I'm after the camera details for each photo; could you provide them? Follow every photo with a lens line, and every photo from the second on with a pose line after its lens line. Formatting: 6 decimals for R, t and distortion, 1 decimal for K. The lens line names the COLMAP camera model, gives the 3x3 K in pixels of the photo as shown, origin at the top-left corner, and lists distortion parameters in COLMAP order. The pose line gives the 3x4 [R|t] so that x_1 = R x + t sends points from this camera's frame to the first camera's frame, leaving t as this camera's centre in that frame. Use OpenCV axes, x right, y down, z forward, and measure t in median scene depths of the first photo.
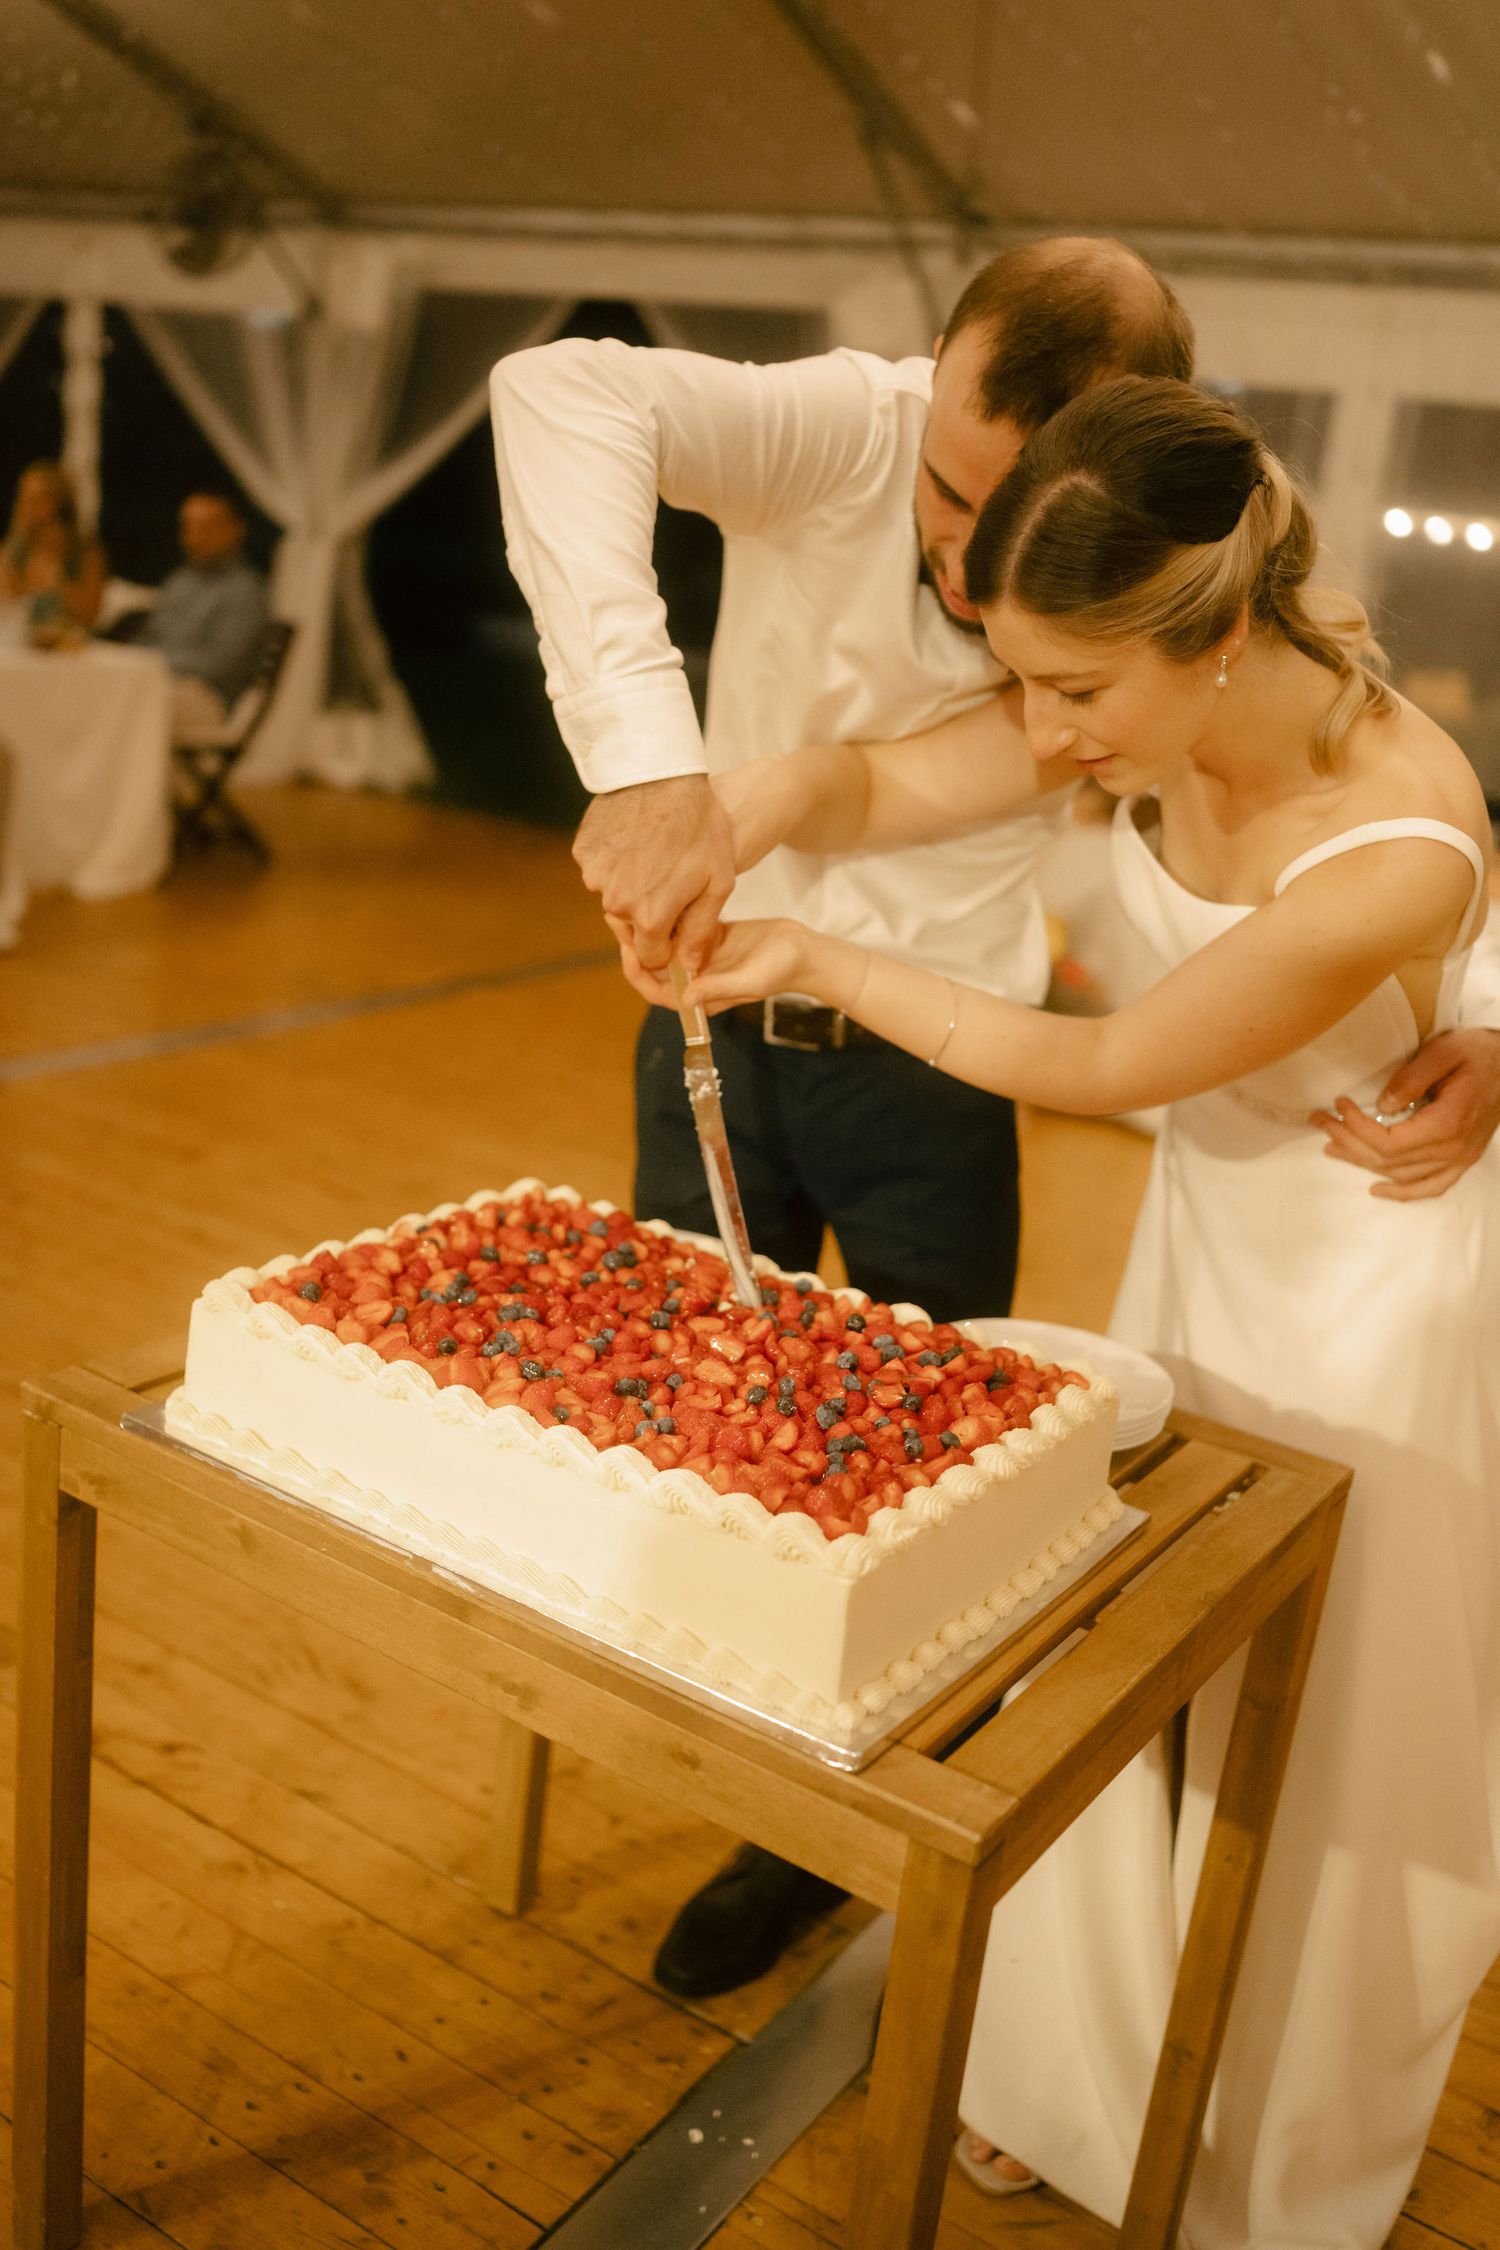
lens RADIAL K [[2086.8, 0, 737.8], [0, 2086.8, 1118.5], [0, 0, 1]] dist [-0.002277, 0.000000]
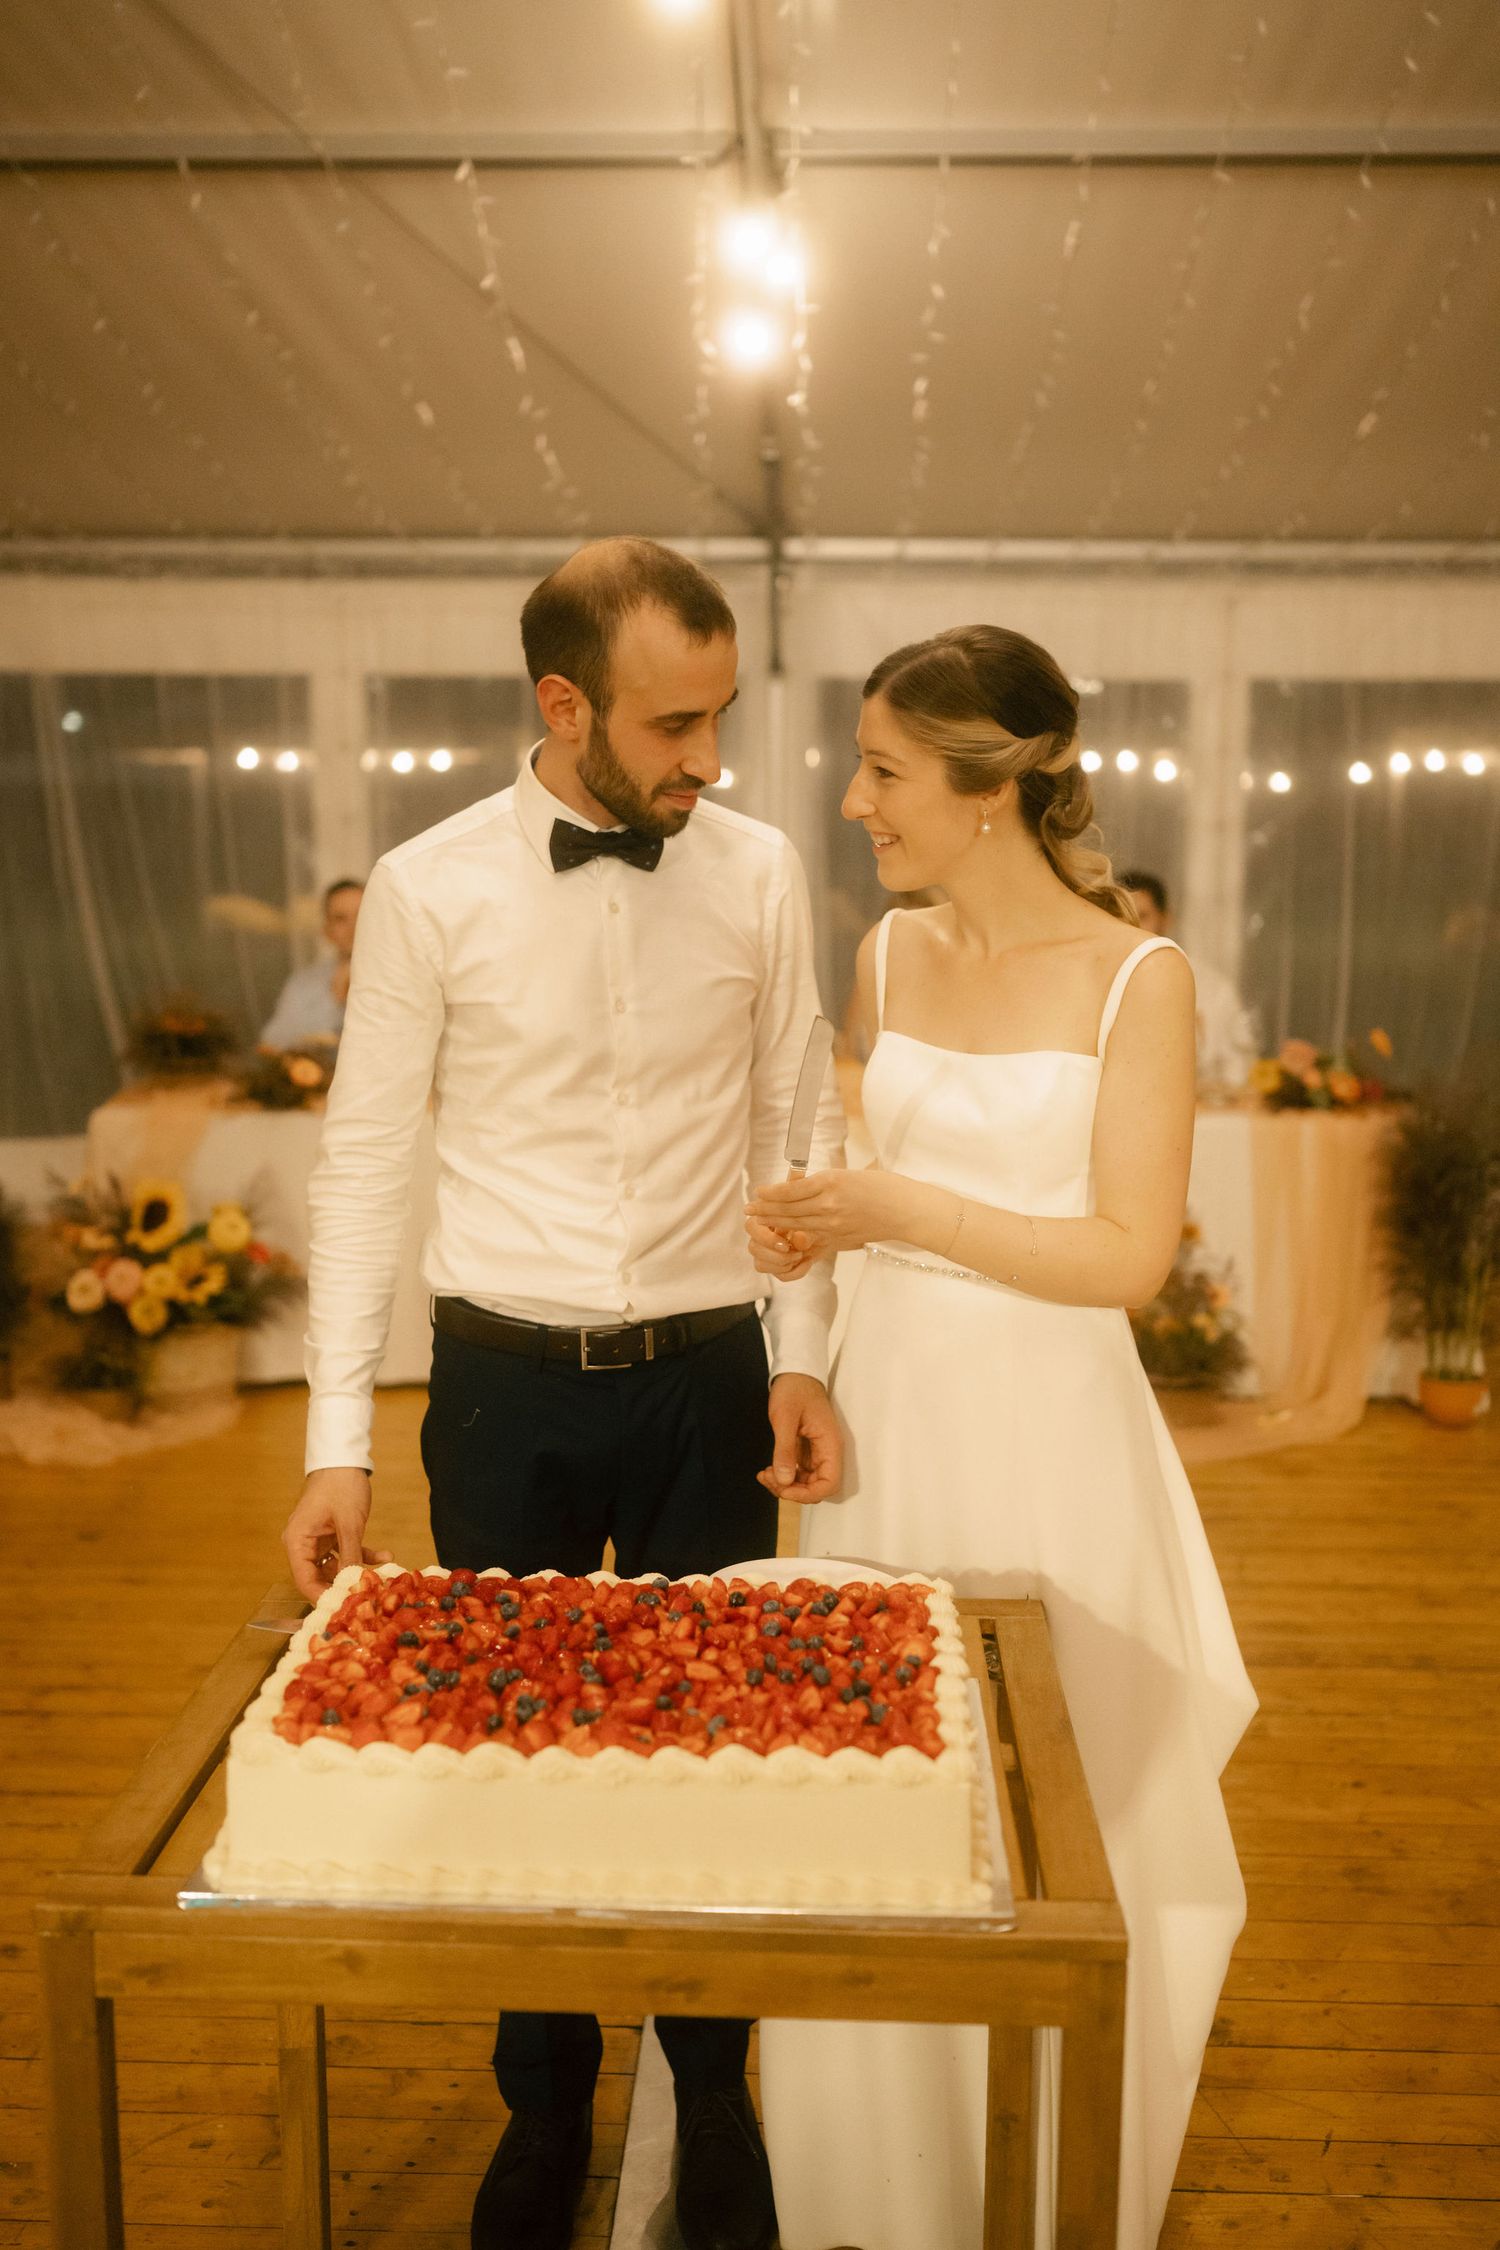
lens RADIAL K [[2086.8, 0, 776.1], [0, 2086.8, 1128.4], [0, 0, 1]] dist [-0.002277, 0.000000]
pose [[0.857152, -0.186845, 0.479978, -0.410837], [0.237454, 0.970293, -0.046334, -0.094471], [-0.457062, 0.153688, 0.876056, -0.084083]]
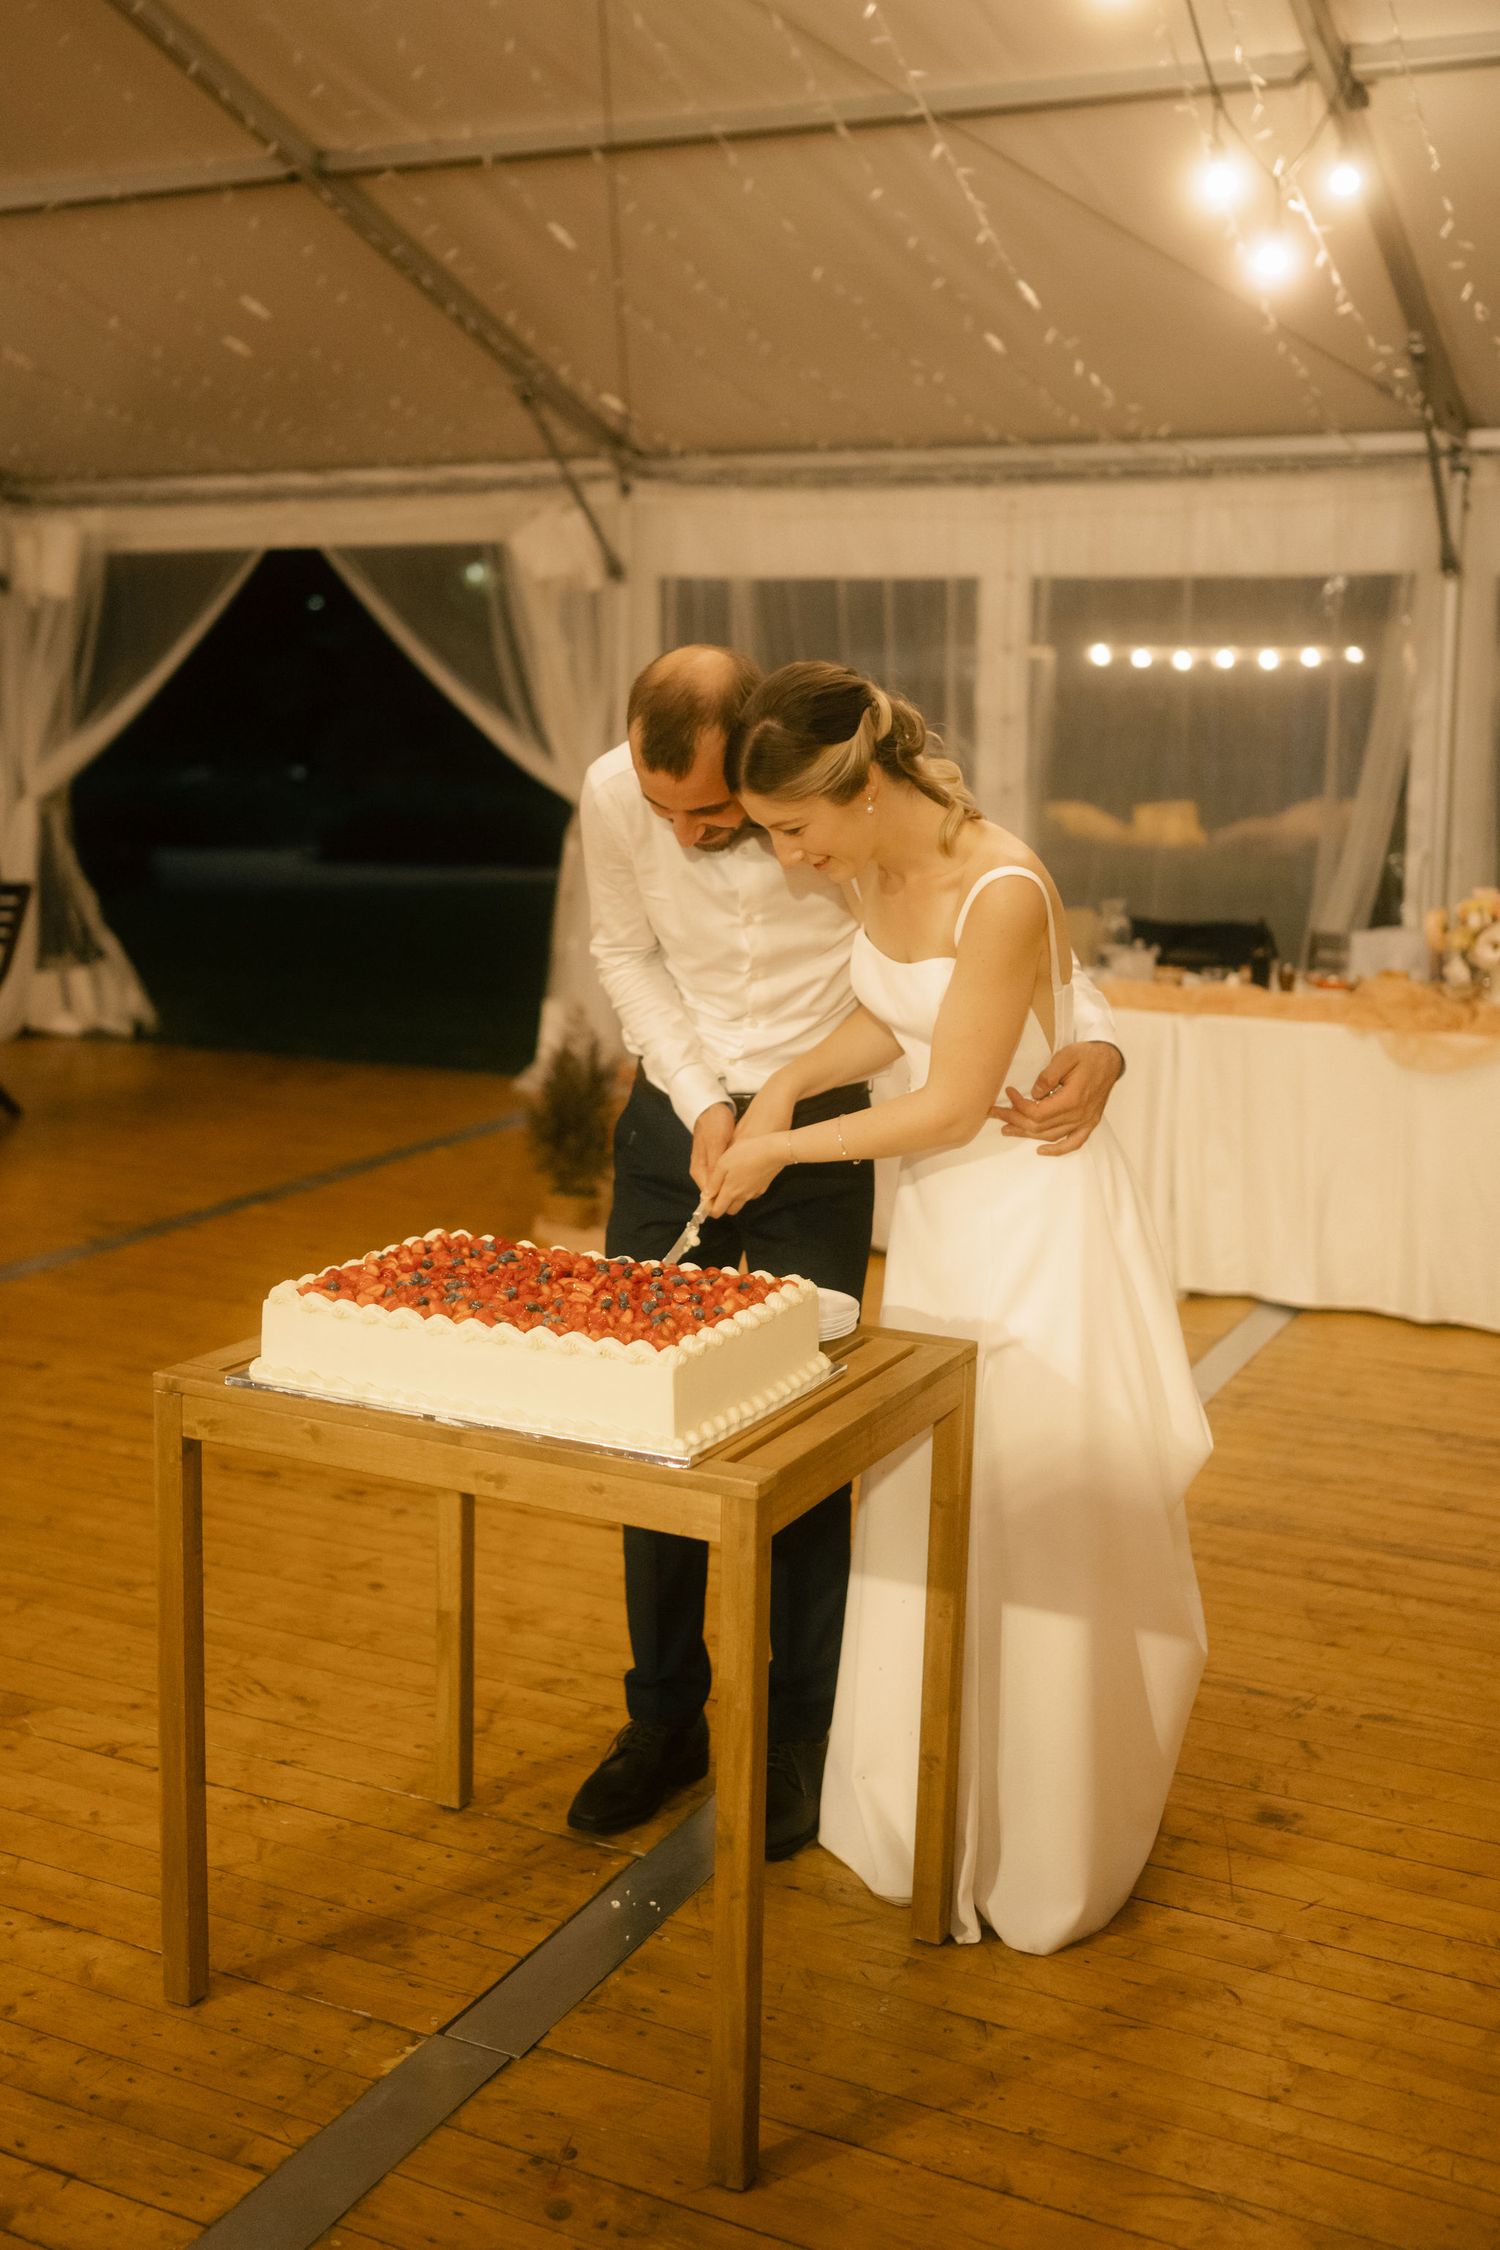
lens RADIAL K [[2244.7, 0, 658.1], [0, 2244.7, 961.3], [0, 0, 1]] dist [-0.001163, 0.000000]
pose [[0.989476, -0.110854, 0.092993, -0.074797], [0.124919, 0.978785, -0.162405, 0.134233], [-0.073017, 0.172313, 0.982332, -0.732290]]
